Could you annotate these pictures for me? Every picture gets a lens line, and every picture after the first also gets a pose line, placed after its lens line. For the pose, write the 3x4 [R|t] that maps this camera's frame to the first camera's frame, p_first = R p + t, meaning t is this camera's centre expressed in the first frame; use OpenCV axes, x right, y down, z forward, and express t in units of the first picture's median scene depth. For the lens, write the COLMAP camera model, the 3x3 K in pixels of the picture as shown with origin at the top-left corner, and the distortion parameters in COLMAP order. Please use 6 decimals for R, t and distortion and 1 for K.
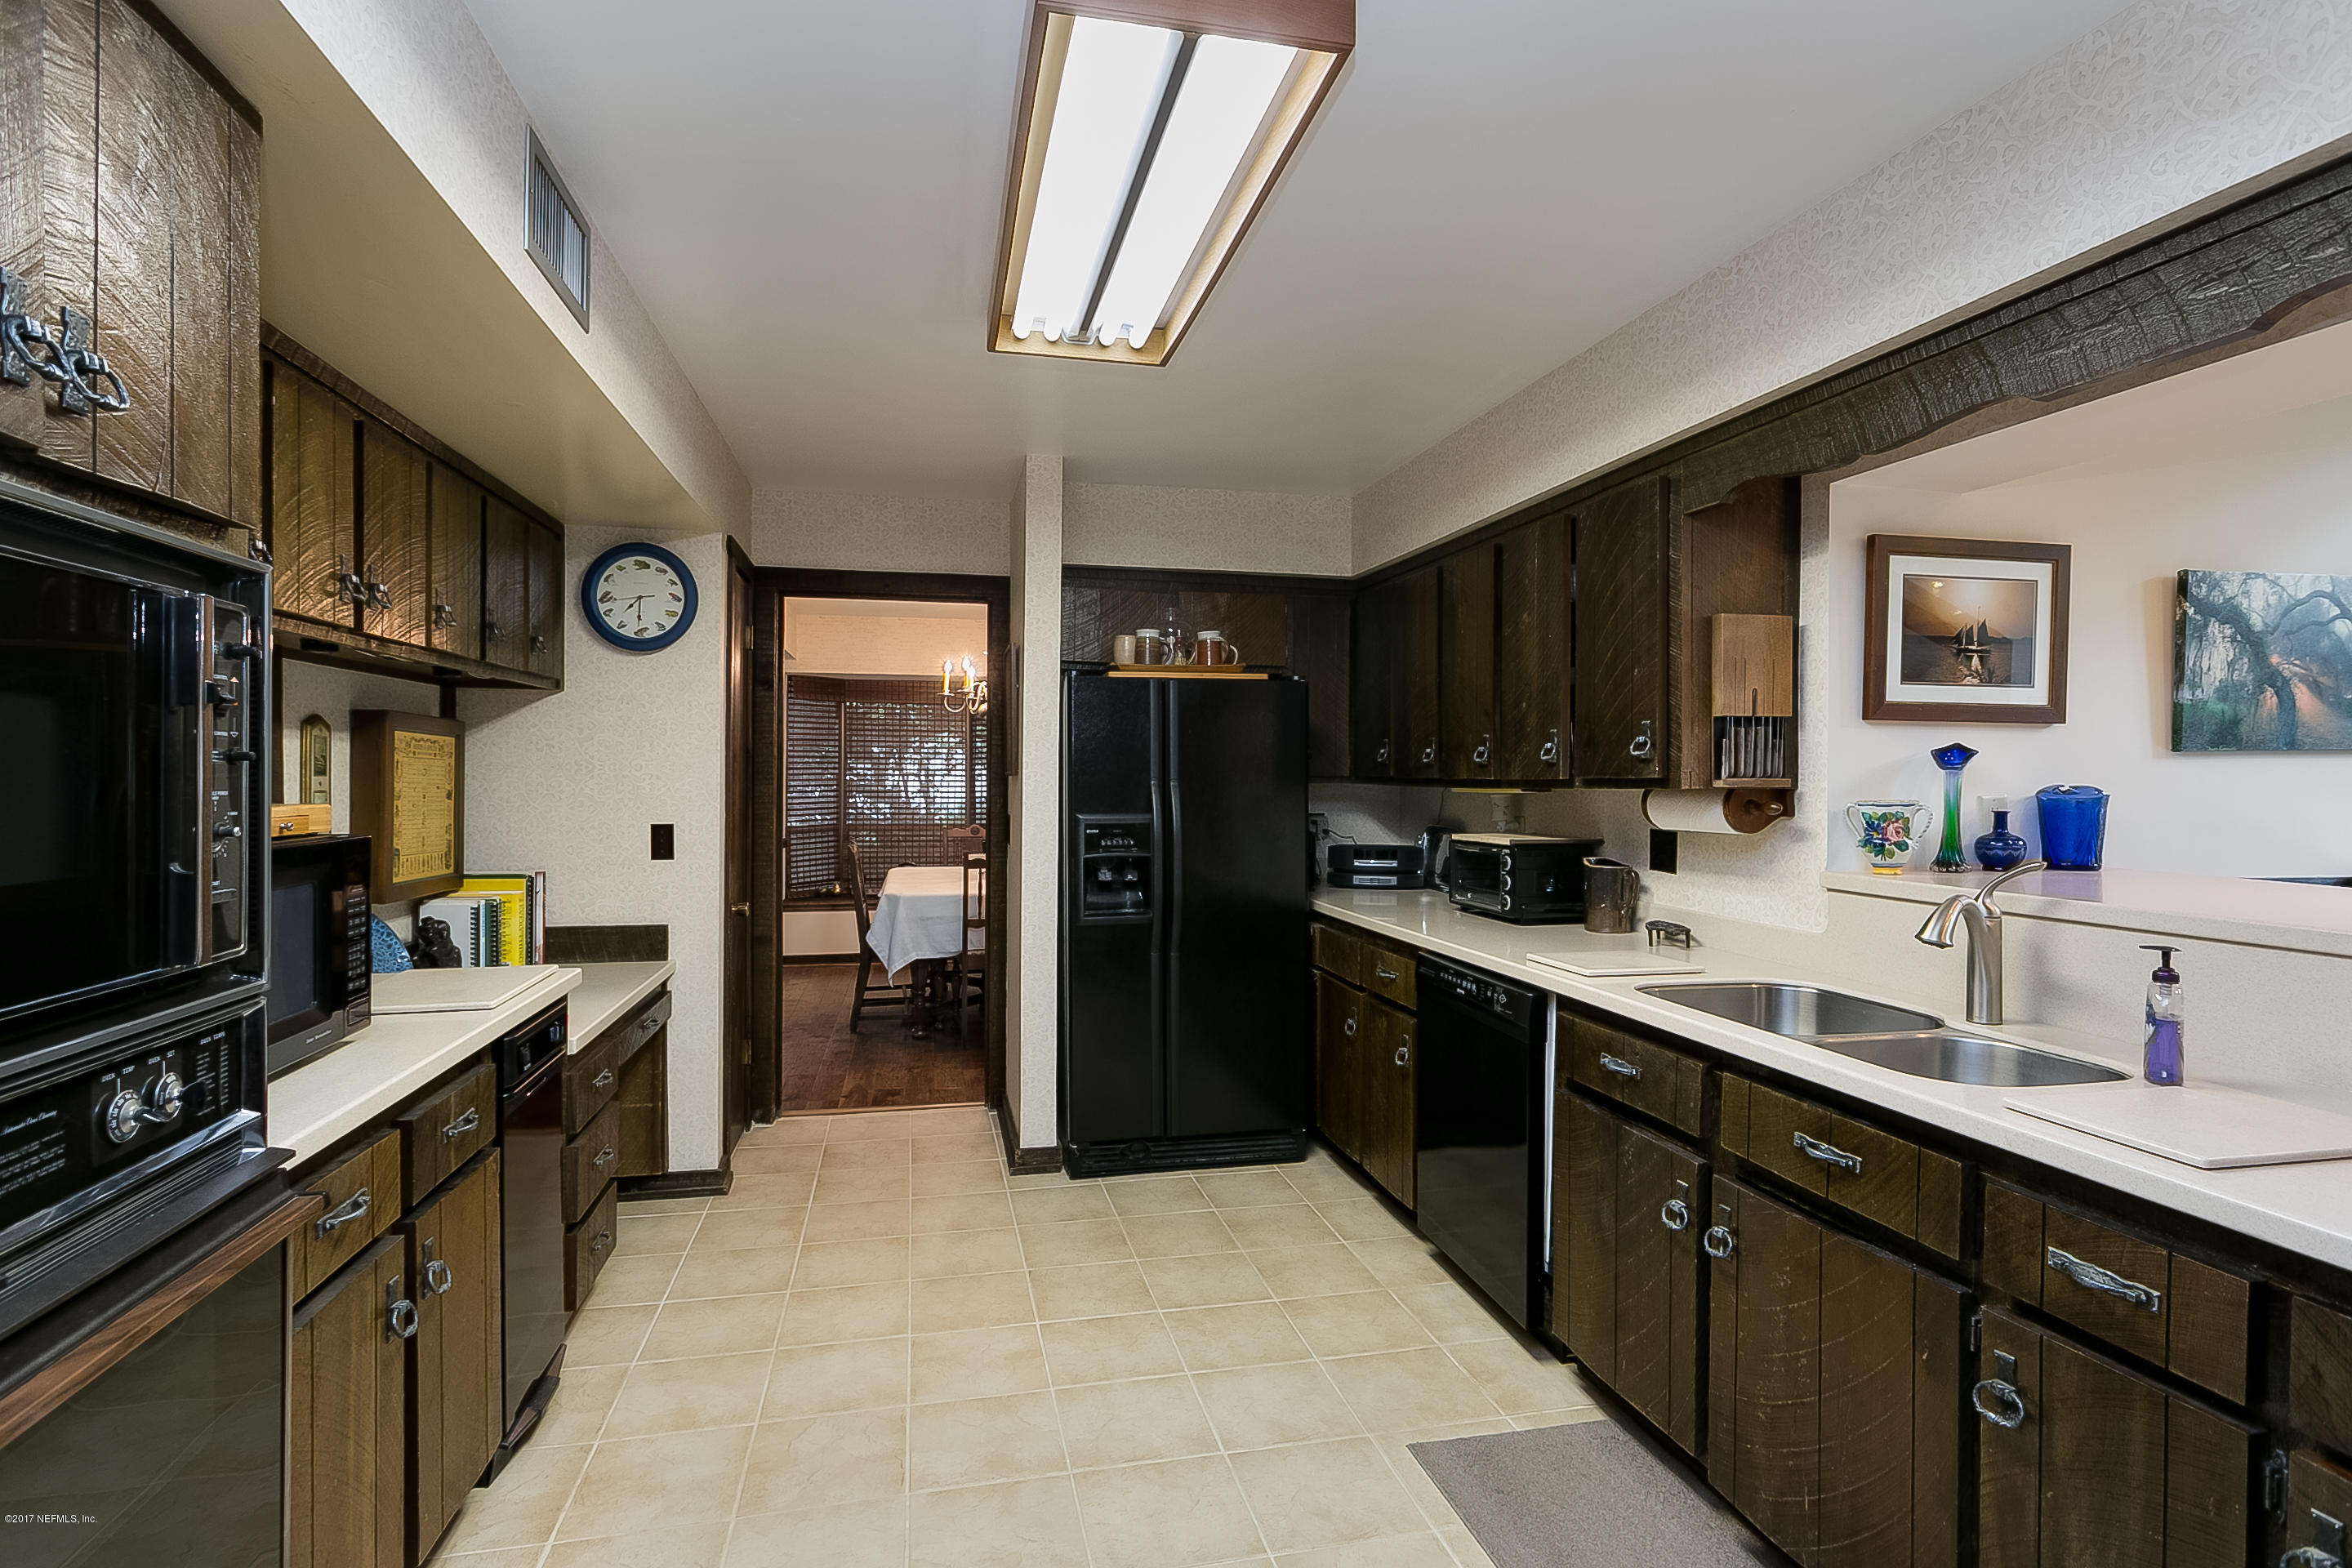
lens RADIAL K [[1136.5, 0, 1173.7], [0, 1136.5, 784.4], [0, 0, 1]] dist [0.001507, -0.000052]
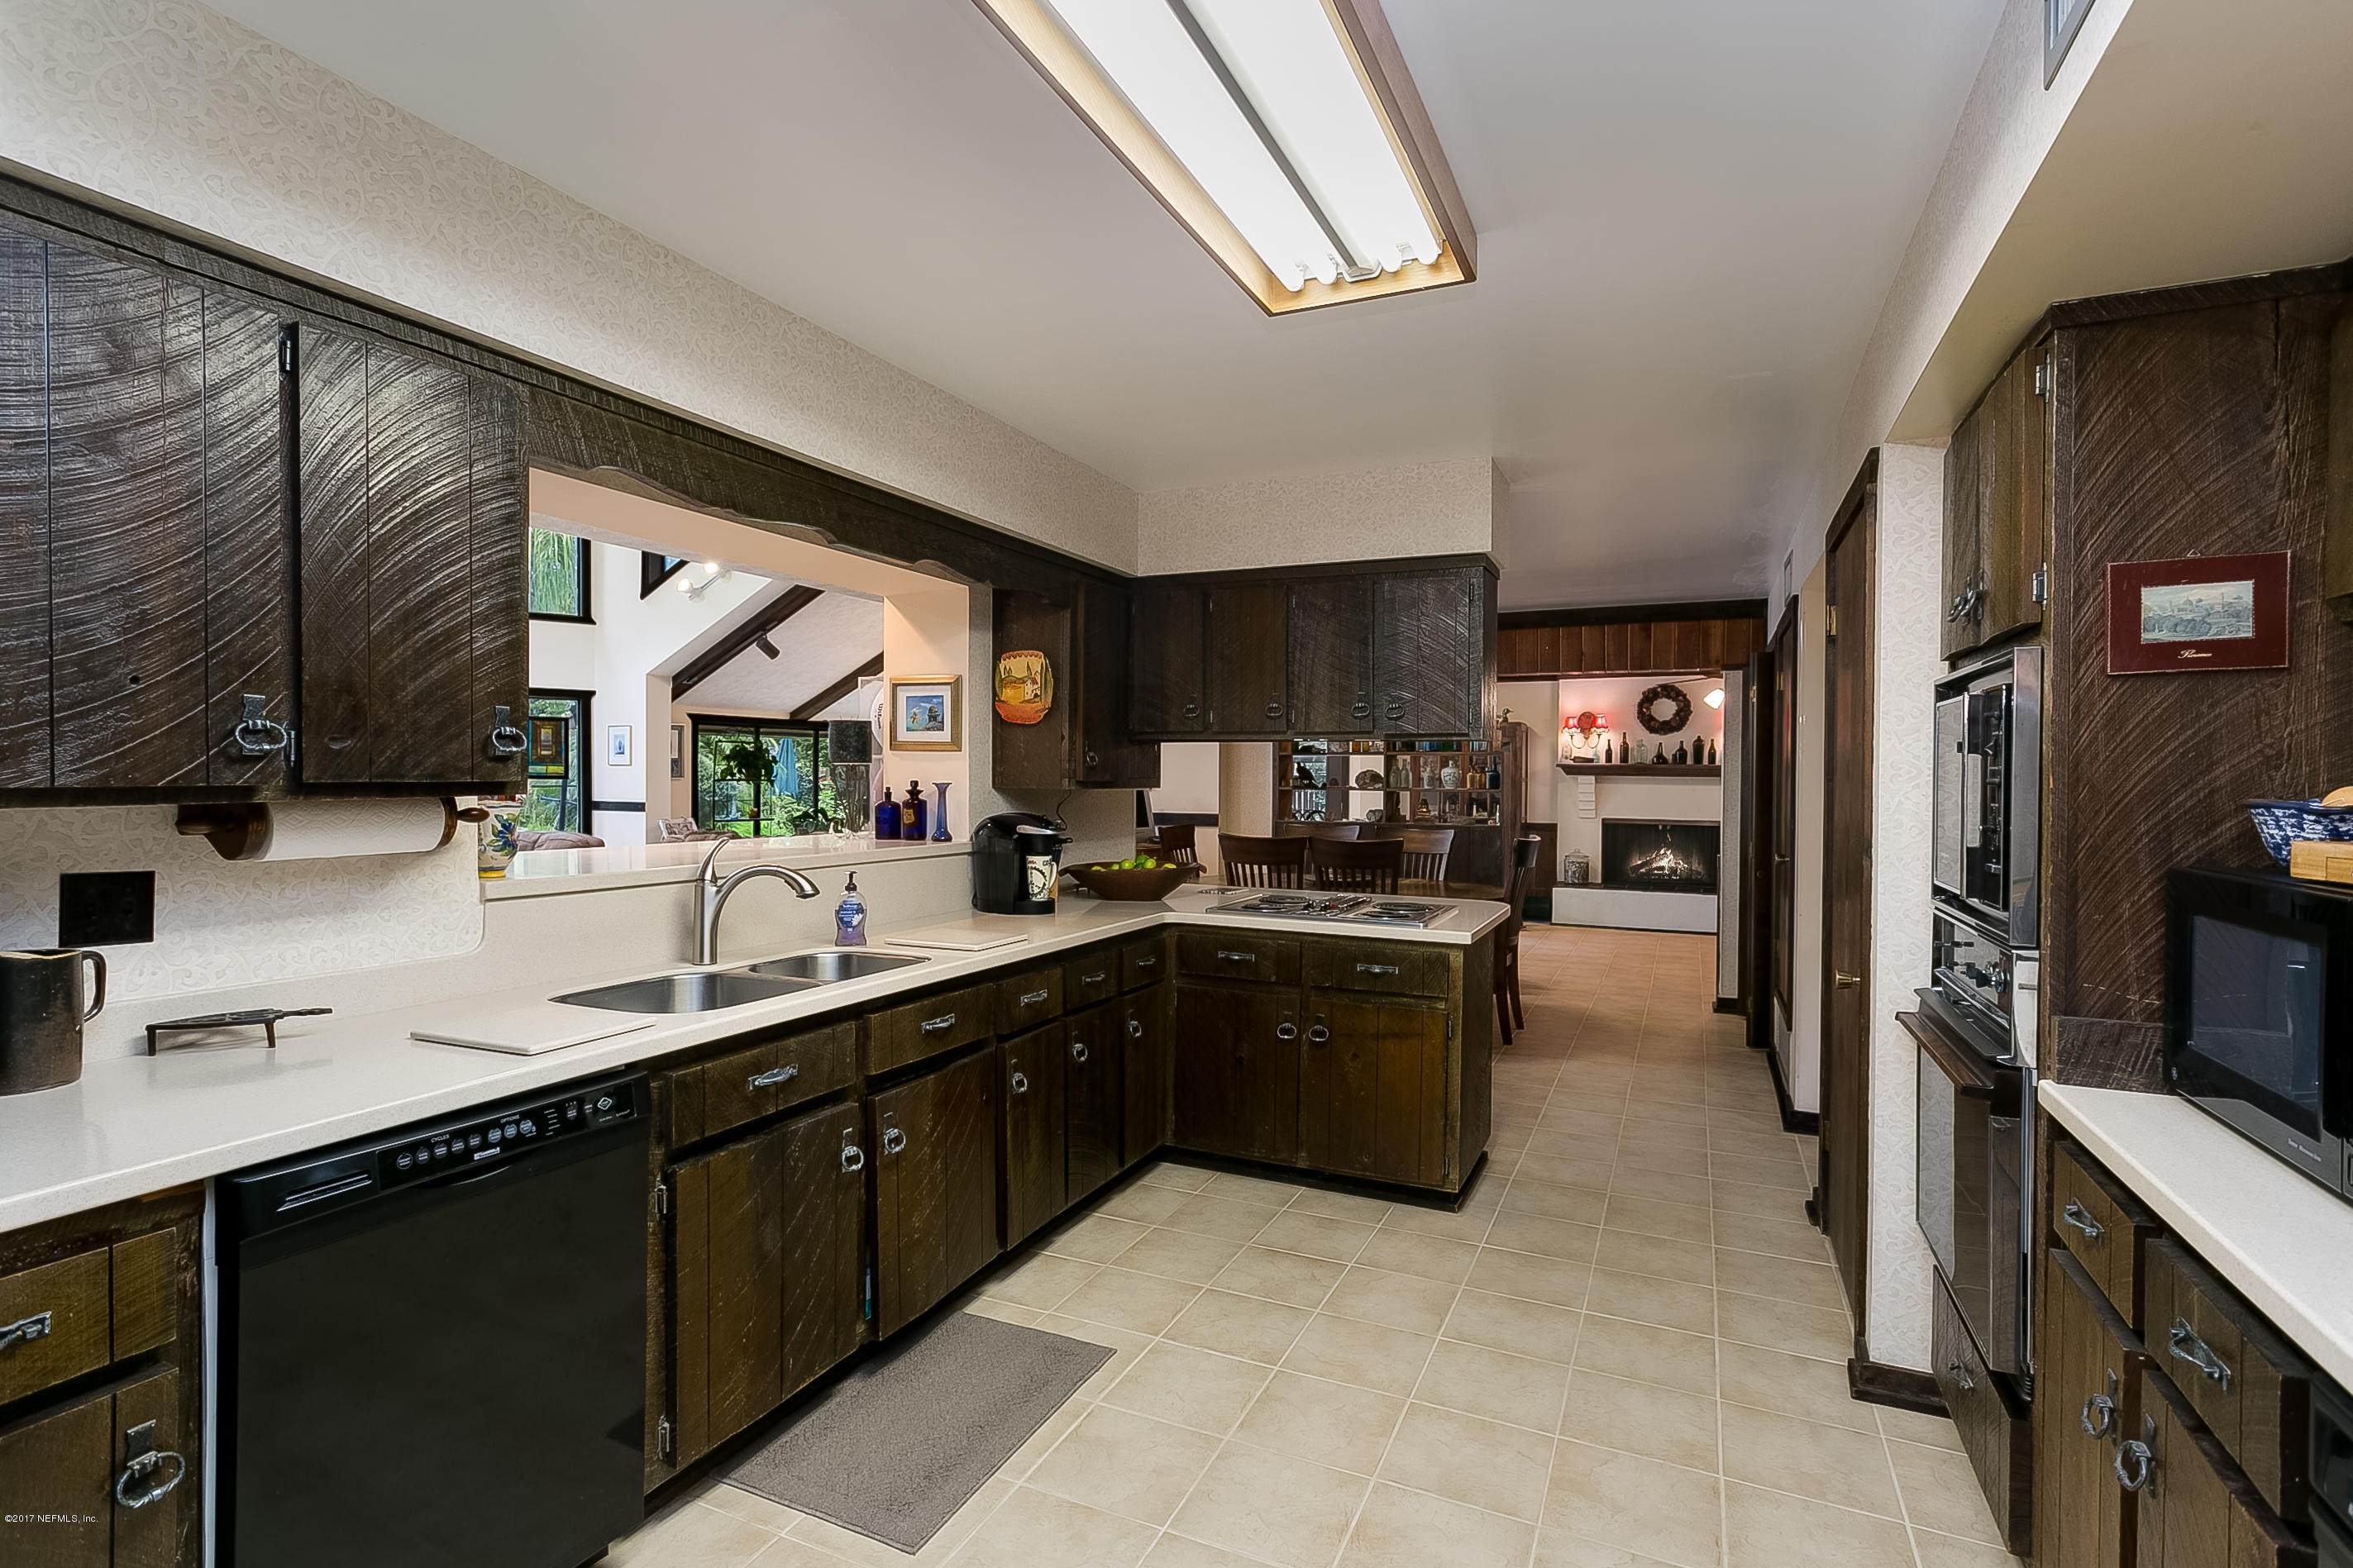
lens RADIAL K [[1136.8, 0, 1175.2], [0, 1136.8, 782.2], [0, 0, 1]] dist [0.001507, -0.000052]
pose [[-0.794977, -0.015470, 0.606442, -0.481167], [-0.007448, 0.999848, 0.015742, -0.024391], [-0.606593, 0.007997, -0.794972, 1.597386]]
